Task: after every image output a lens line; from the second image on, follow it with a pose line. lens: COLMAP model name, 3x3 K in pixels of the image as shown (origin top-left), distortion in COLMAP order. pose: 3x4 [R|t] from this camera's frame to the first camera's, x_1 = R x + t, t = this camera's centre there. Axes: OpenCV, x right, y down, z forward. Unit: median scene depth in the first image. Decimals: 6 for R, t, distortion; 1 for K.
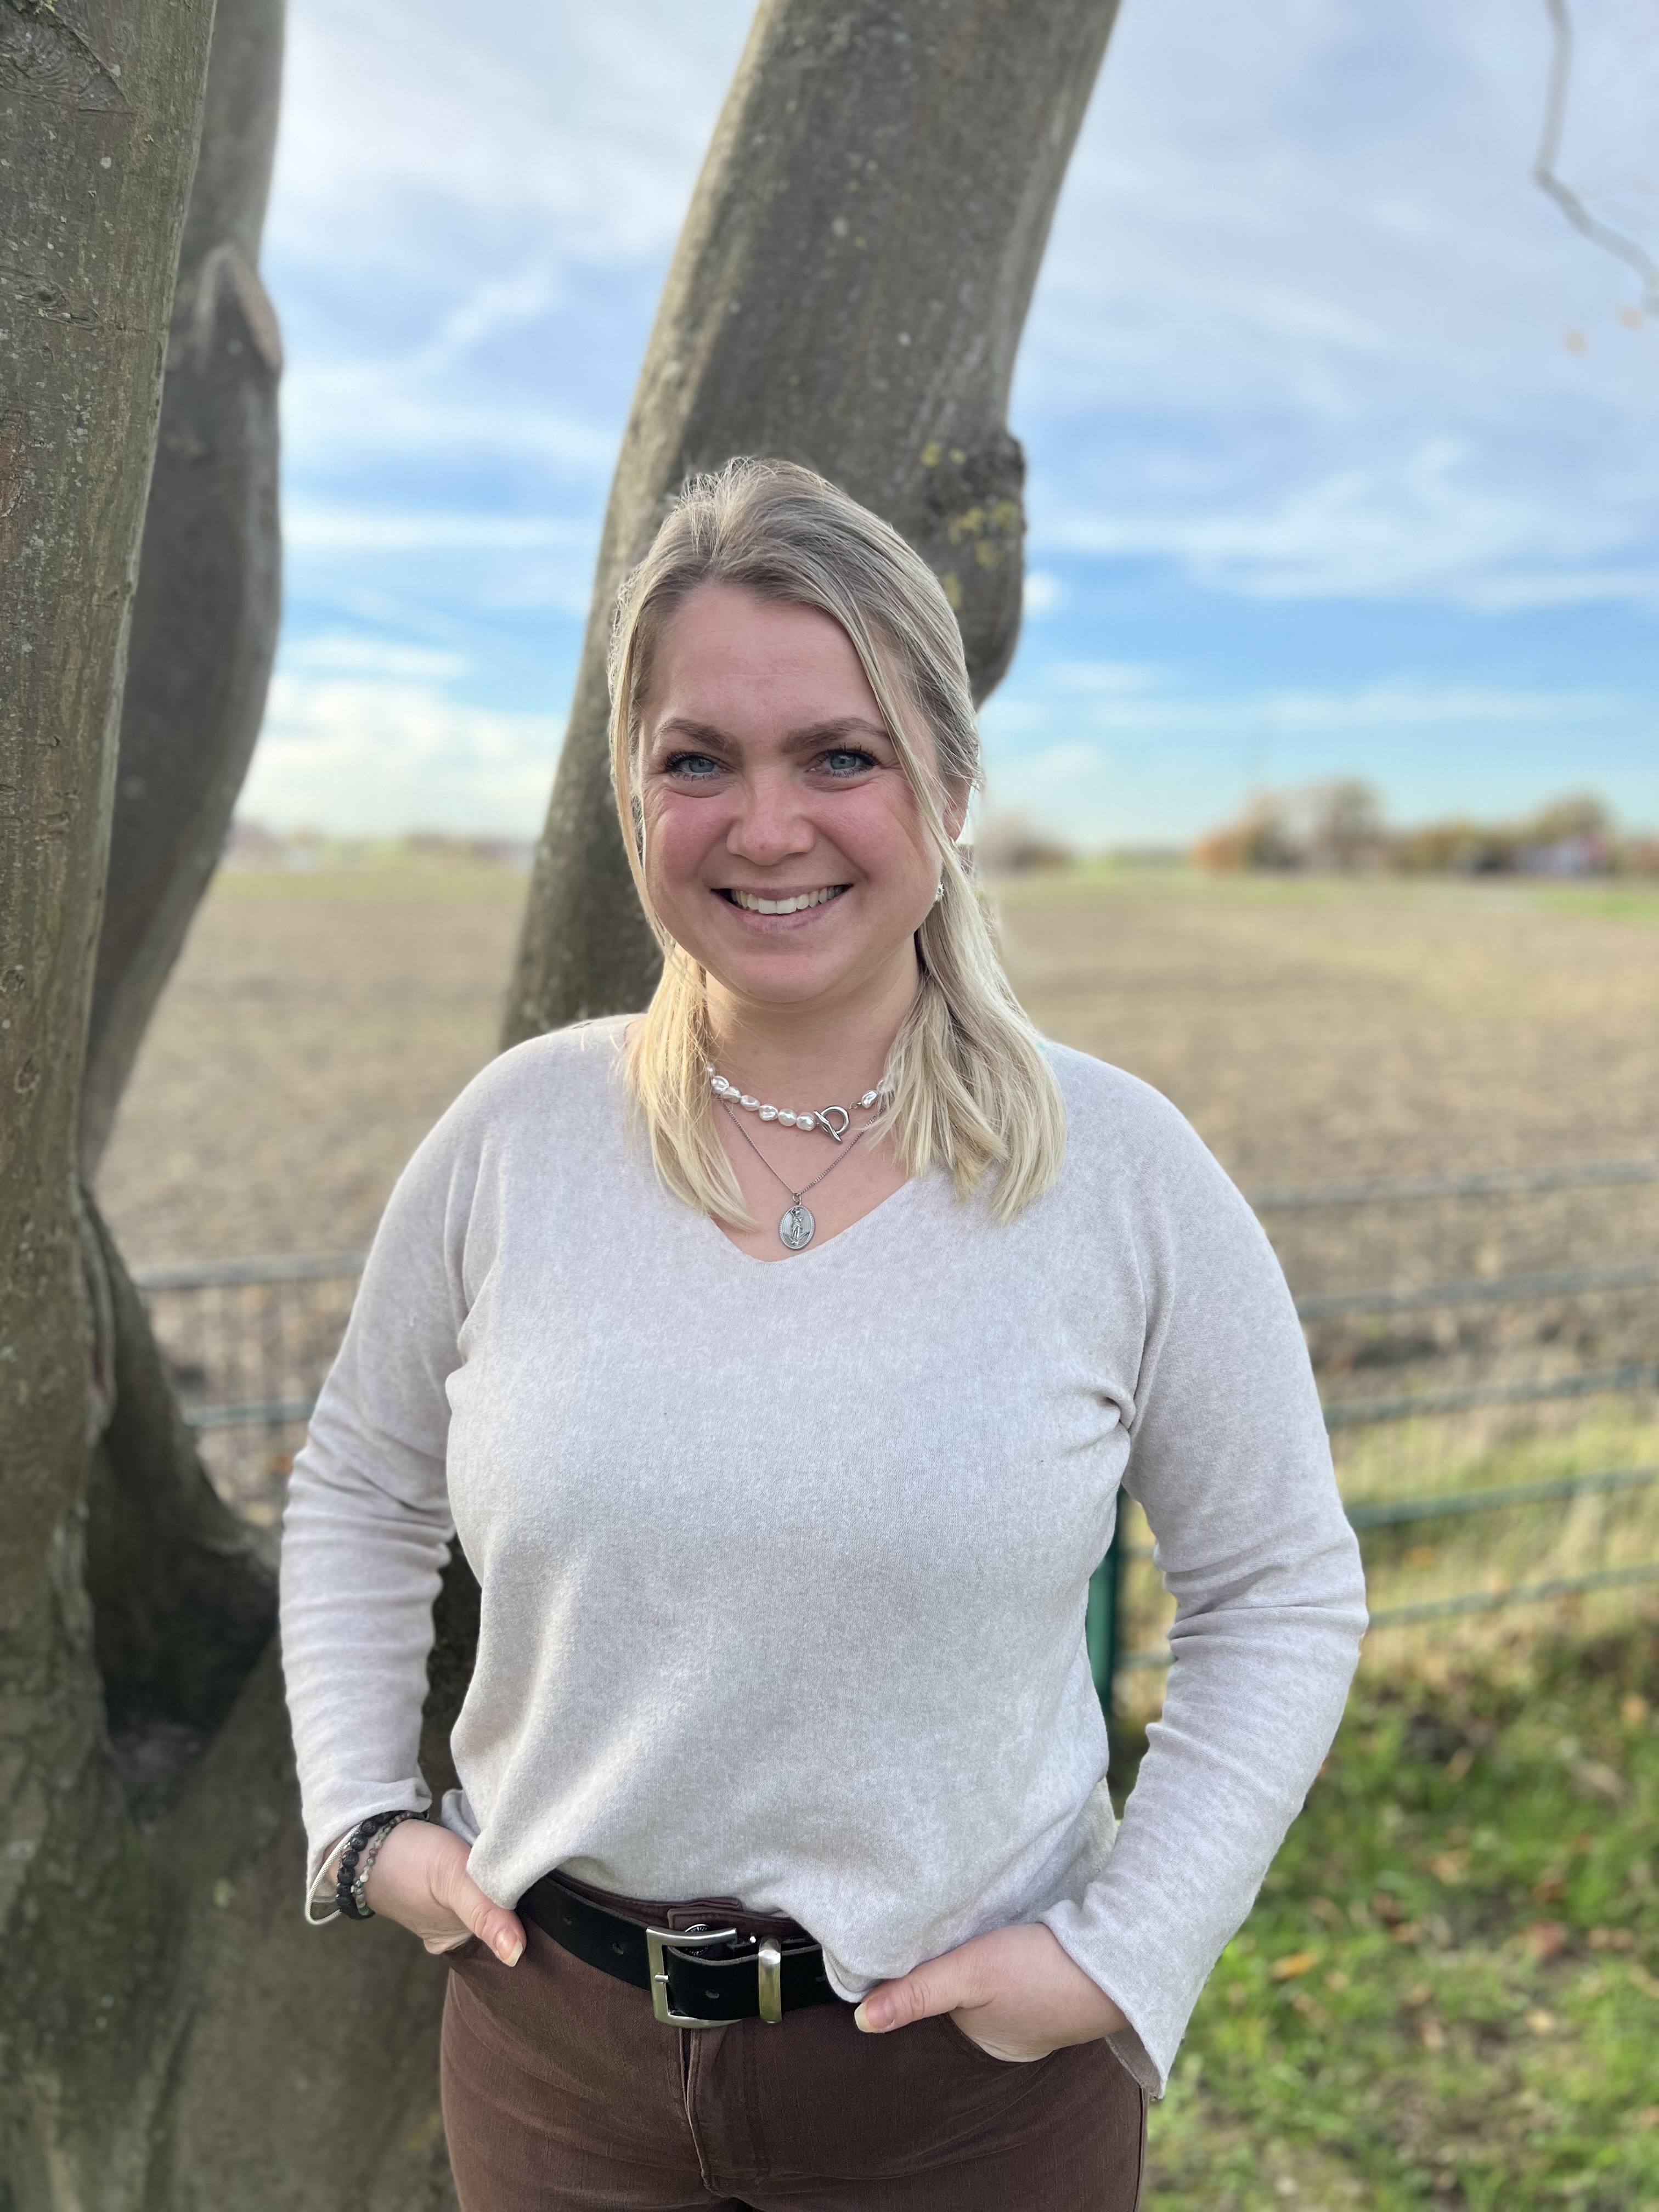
lens RADIAL K [[1686.4, 0, 821.0], [0, 1686.4, 1100.9], [0, 0, 1]] dist [0.036395, -0.045981]
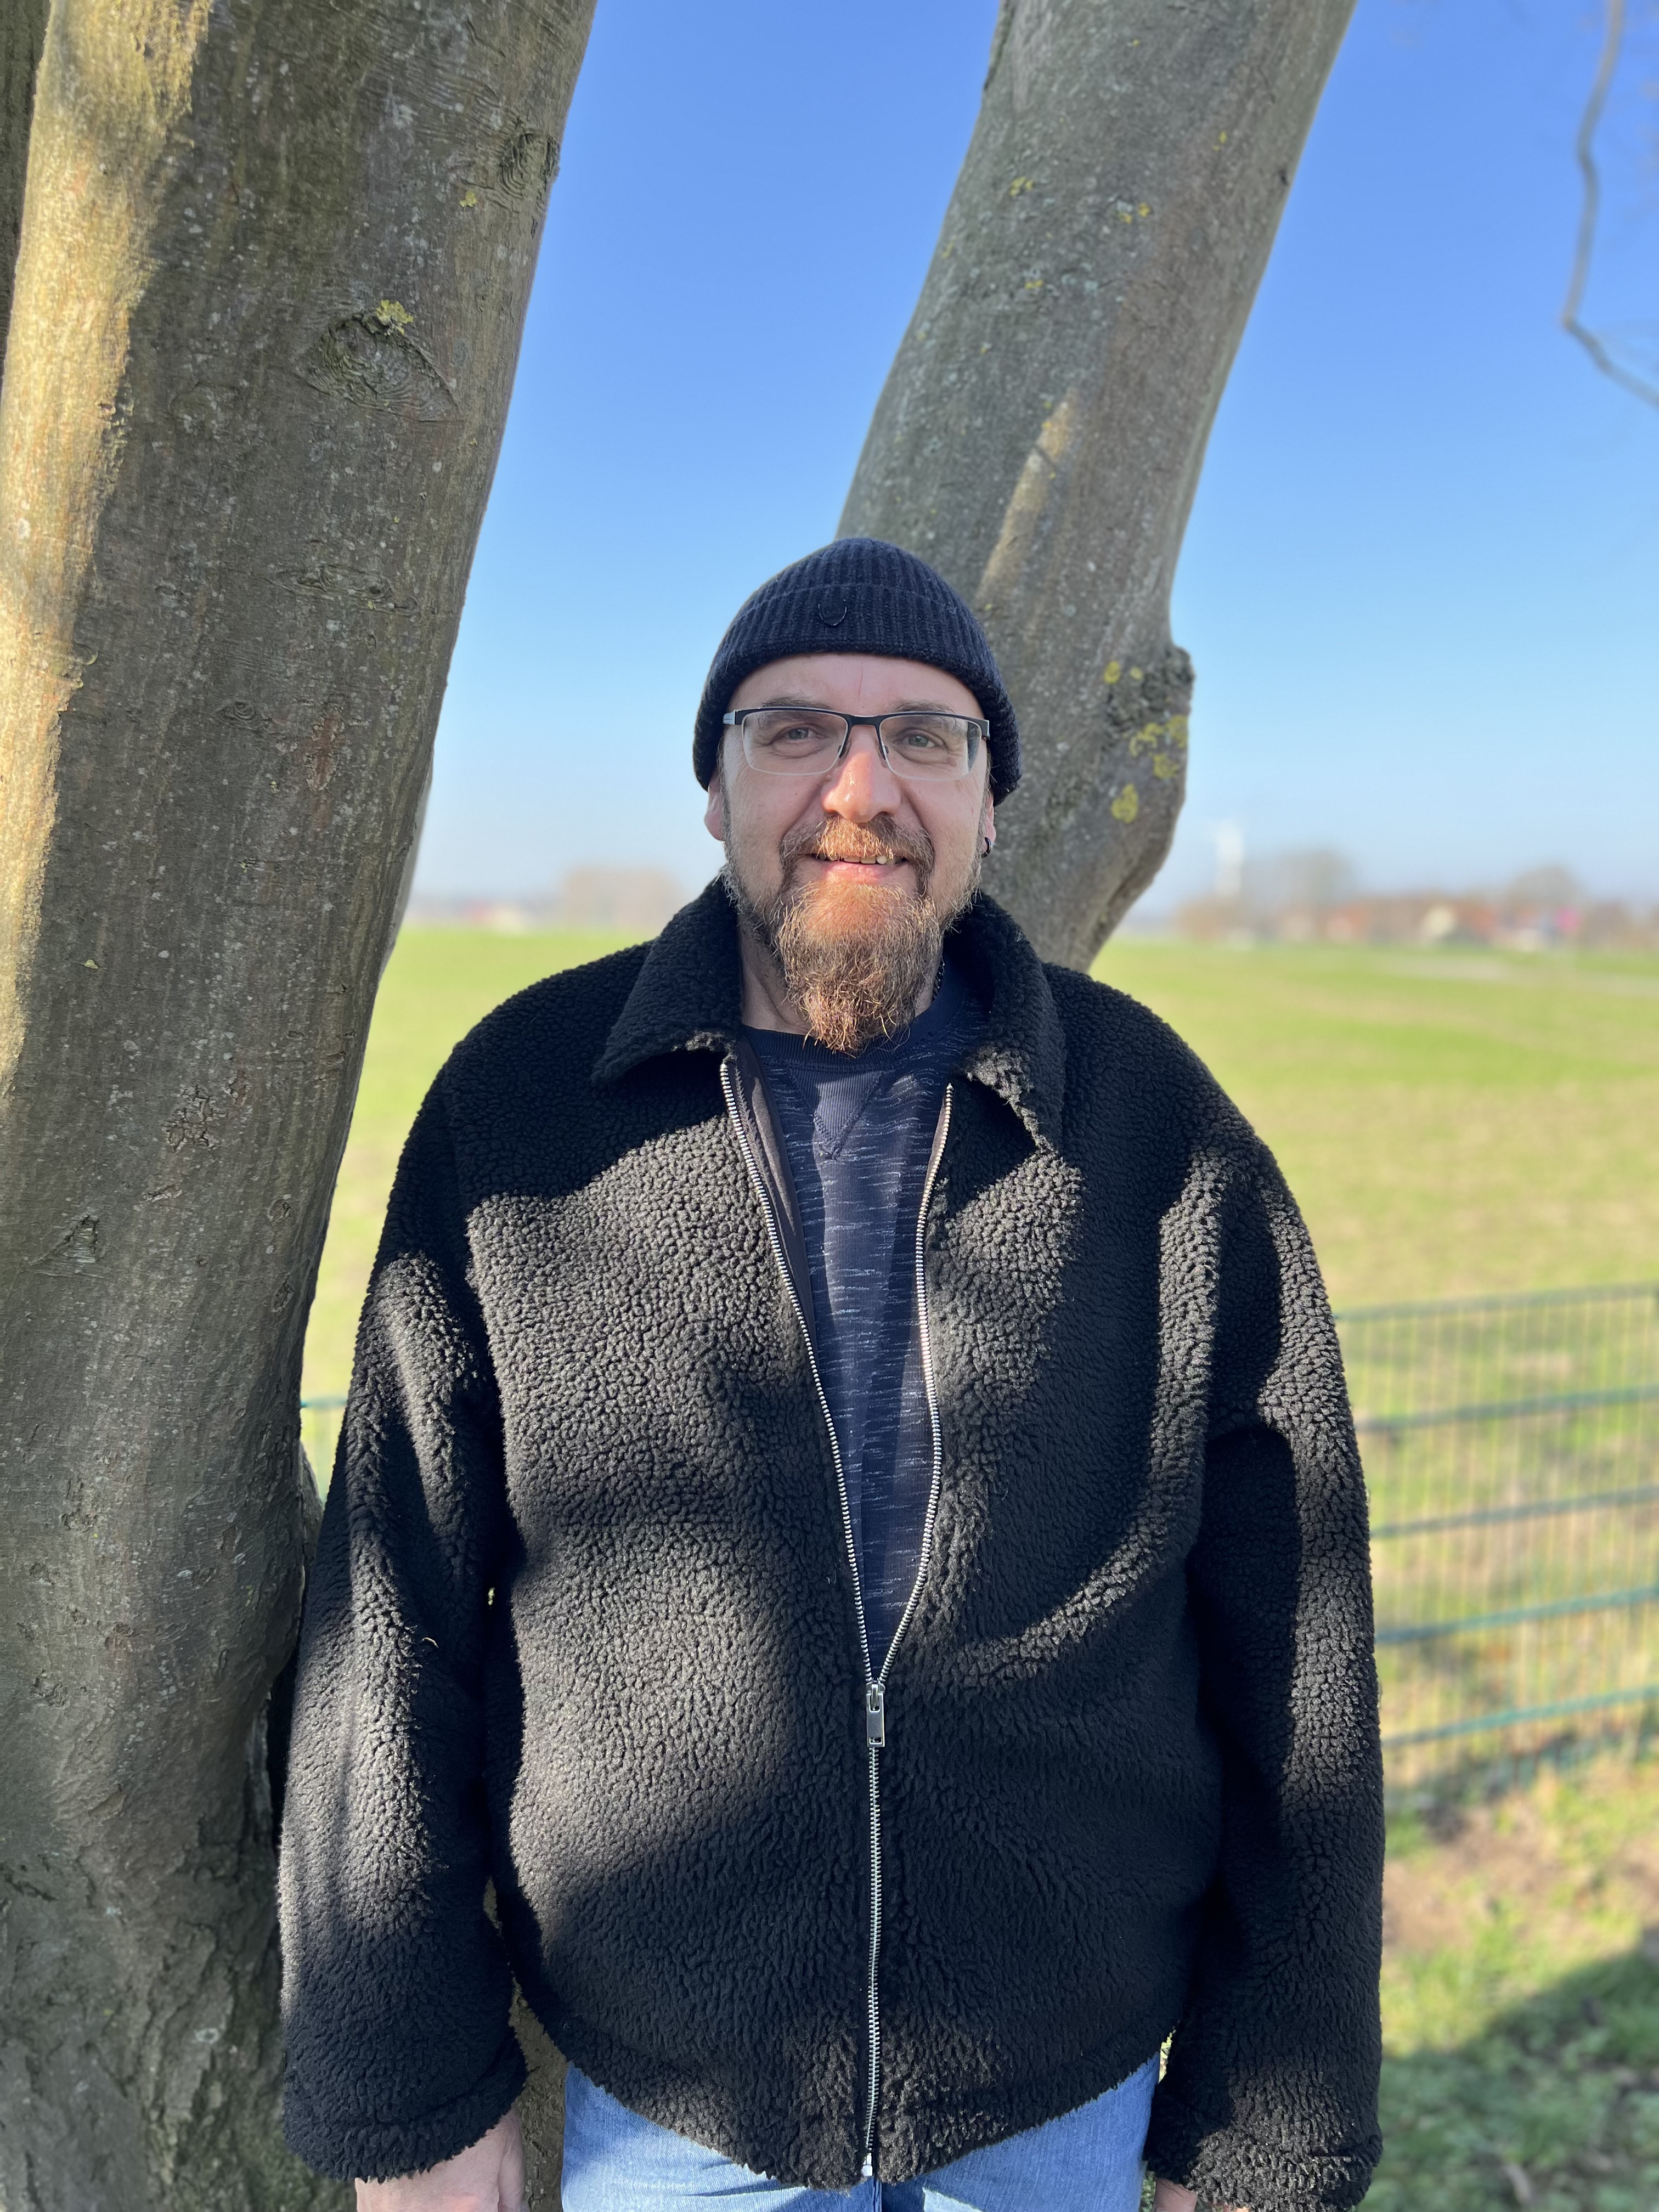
lens RADIAL K [[1686.4, 0, 836.1], [0, 1686.4, 1109.2], [0, 0, 1]] dist [0.036395, -0.045981]
pose [[0.999751, 0.005866, 0.021540, -0.126895], [-0.005198, 0.999508, -0.030931, -0.080238], [-0.021711, 0.030811, 0.999289, -0.030075]]
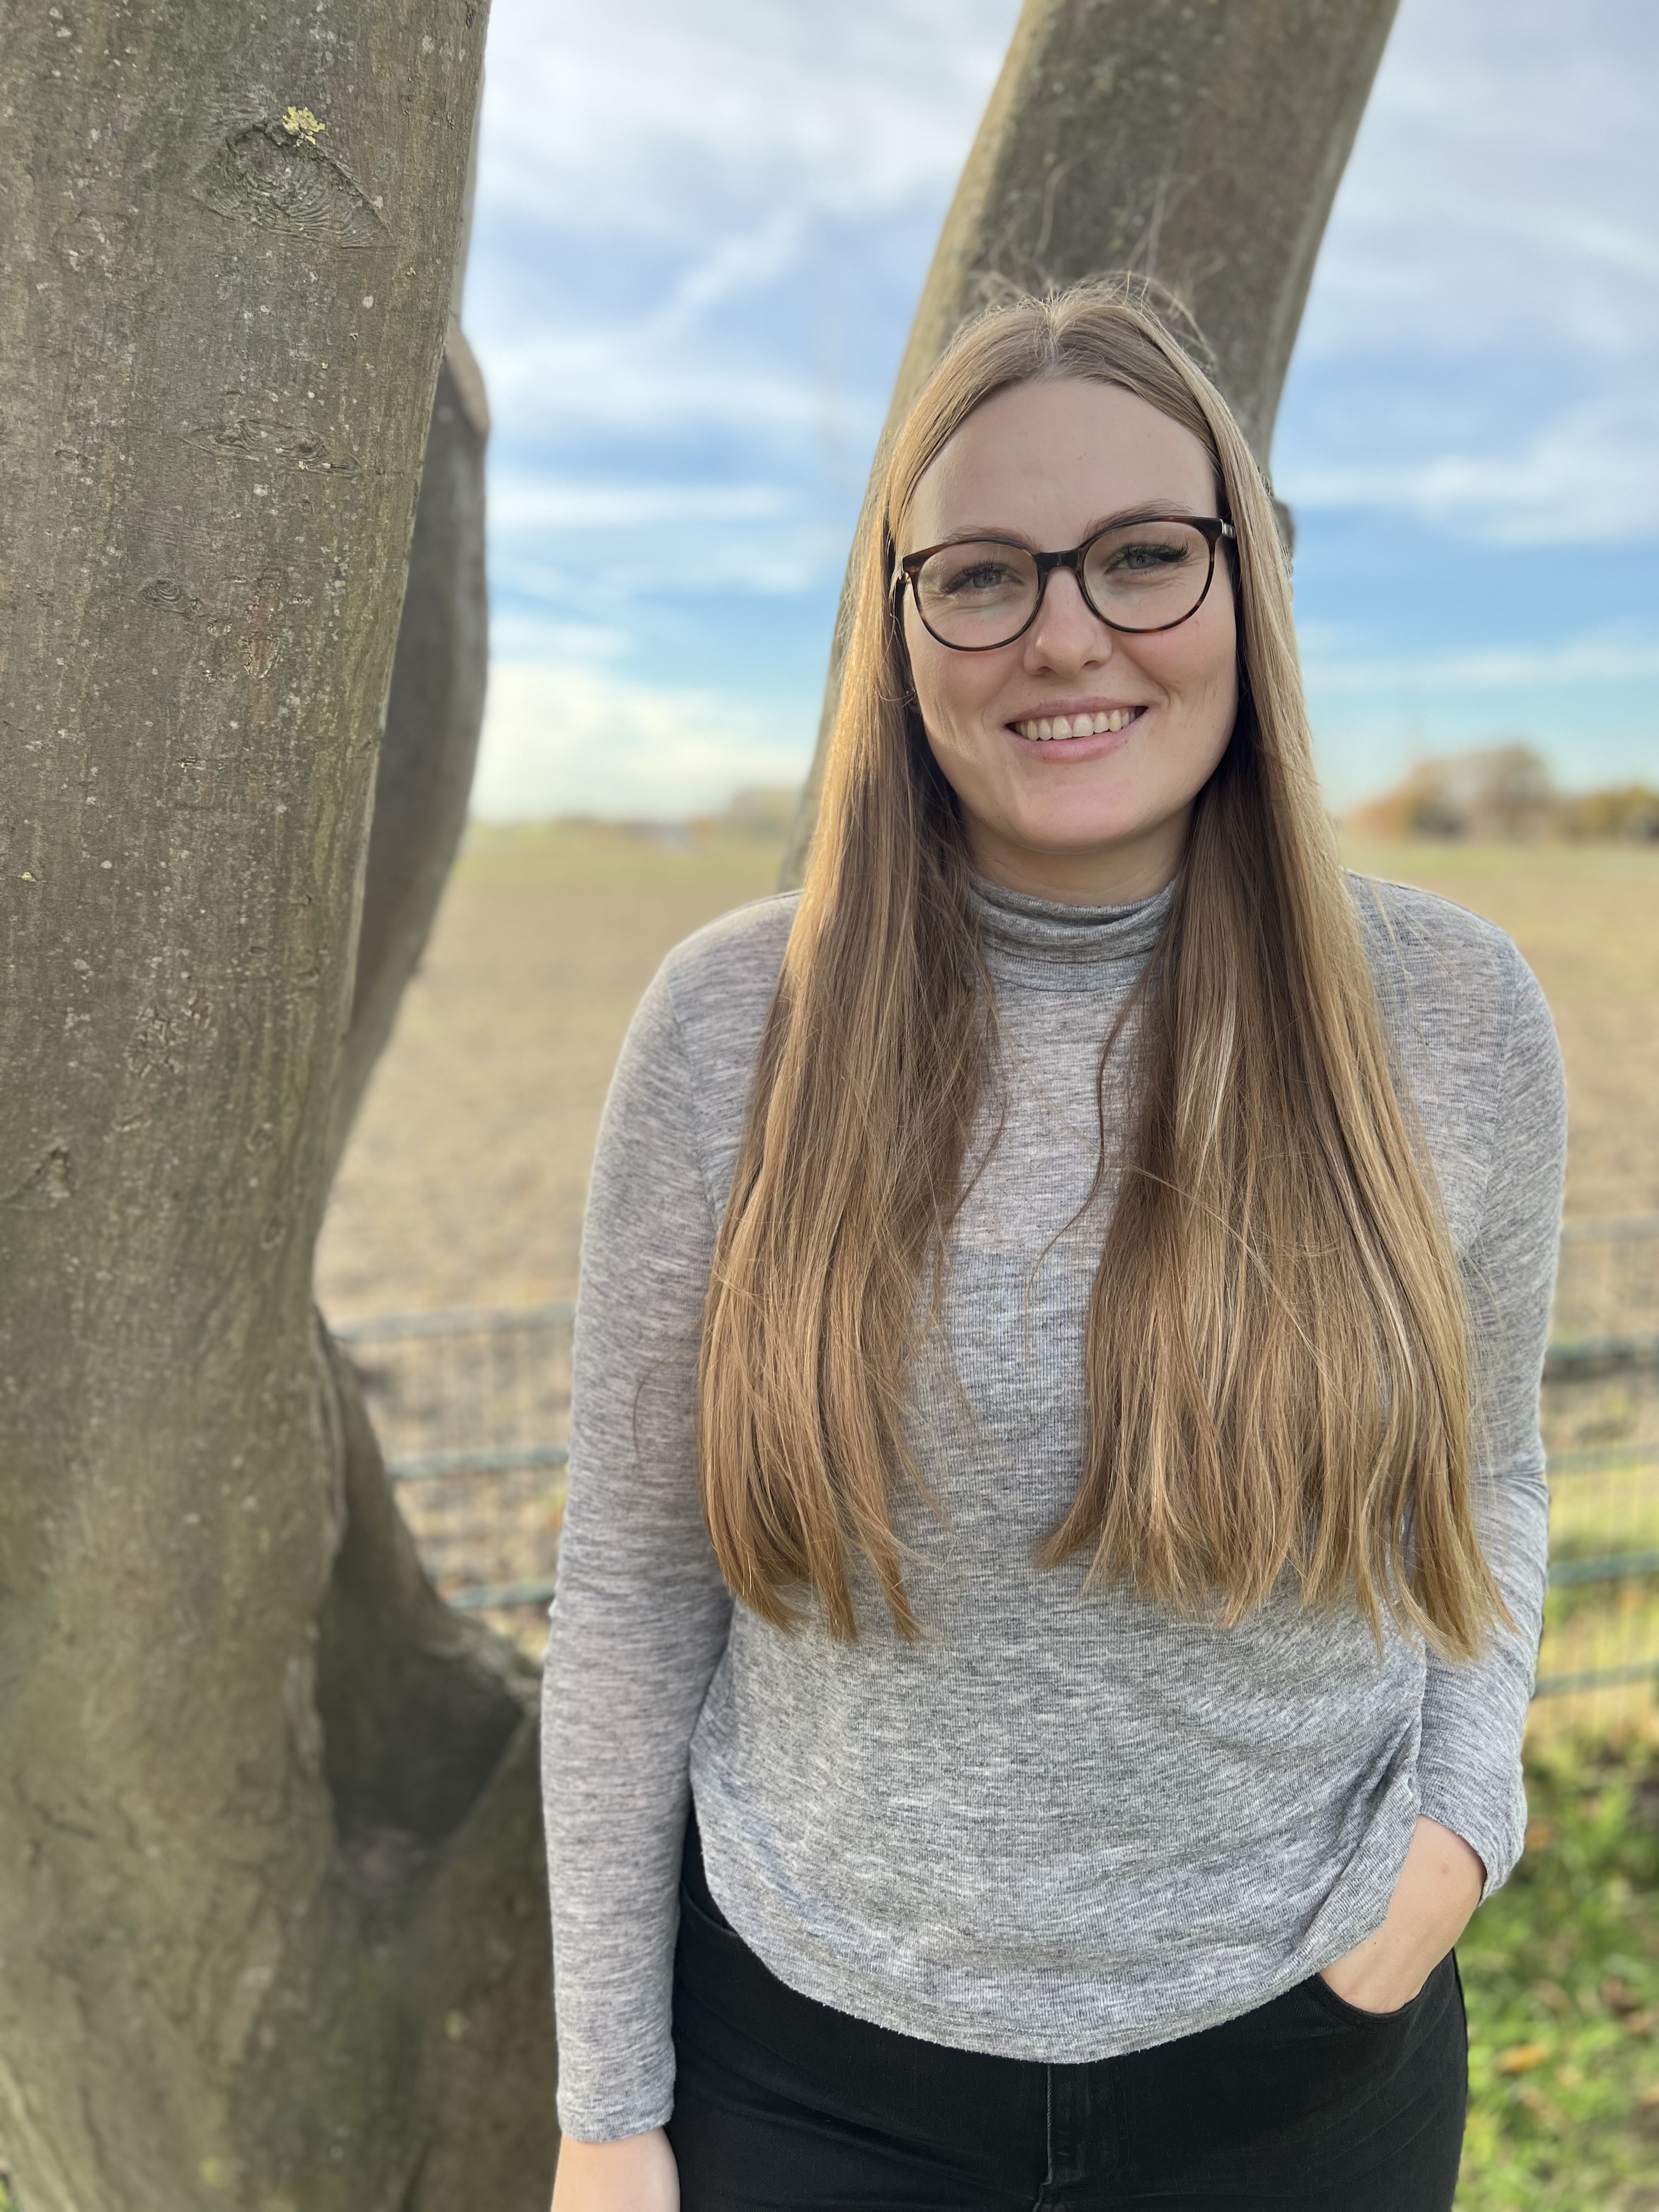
lens RADIAL K [[1686.4, 0, 828.4], [0, 1686.4, 1104.2], [0, 0, 1]] dist [0.036395, -0.045981]
pose [[0.996711, -0.000953, -0.081029, -0.061896], [0.002361, 0.999848, 0.017282, -0.084049], [0.081000, -0.017416, 0.996562, 0.055921]]
